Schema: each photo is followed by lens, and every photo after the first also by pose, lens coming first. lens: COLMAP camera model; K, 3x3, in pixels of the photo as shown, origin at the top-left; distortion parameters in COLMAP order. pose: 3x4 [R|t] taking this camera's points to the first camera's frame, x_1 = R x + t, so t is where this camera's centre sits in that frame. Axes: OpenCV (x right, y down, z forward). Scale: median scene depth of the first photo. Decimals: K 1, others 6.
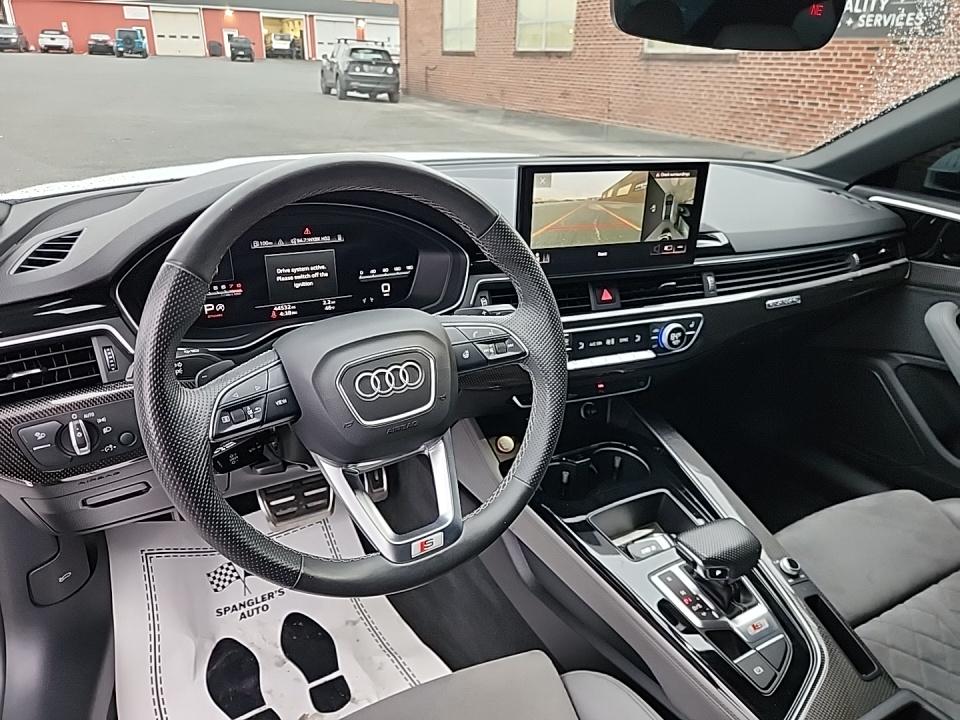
lens RADIAL K [[648.8, 0, 480.0], [0, 648.8, 360.0], [0, 0, 1]] dist [0.051942, -0.041163]
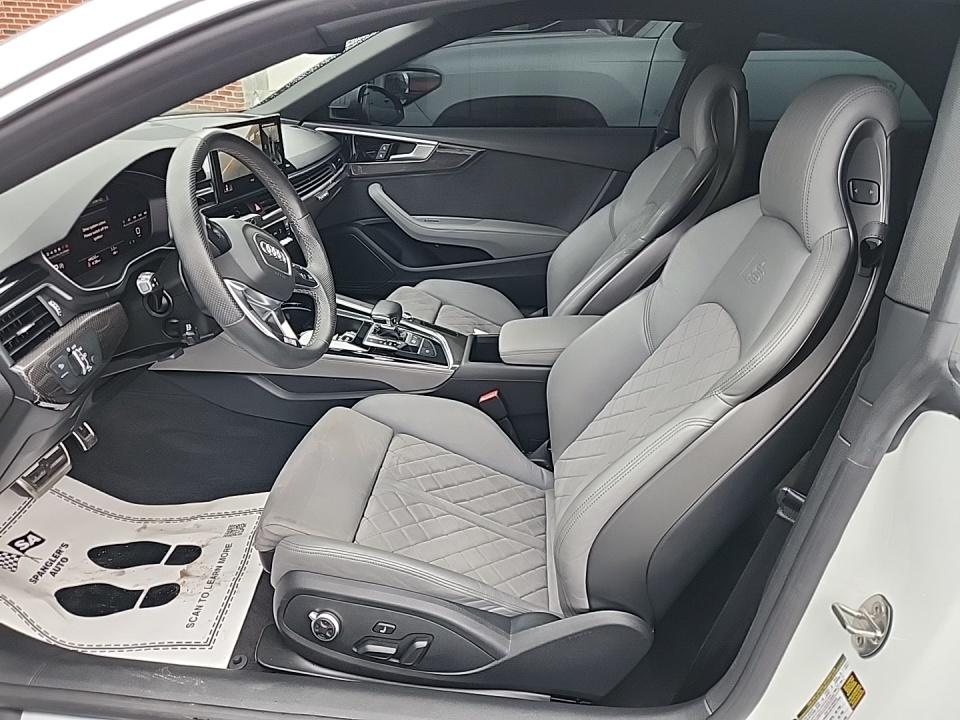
lens RADIAL K [[648.8, 0, 480.0], [0, 648.8, 360.0], [0, 0, 1]] dist [0.051942, -0.041163]
pose [[0.553614, -0.379729, 0.741160, -0.841390], [0.320303, 0.918619, 0.231397, 0.046408], [-0.768712, 0.109291, 0.630189, -0.368399]]
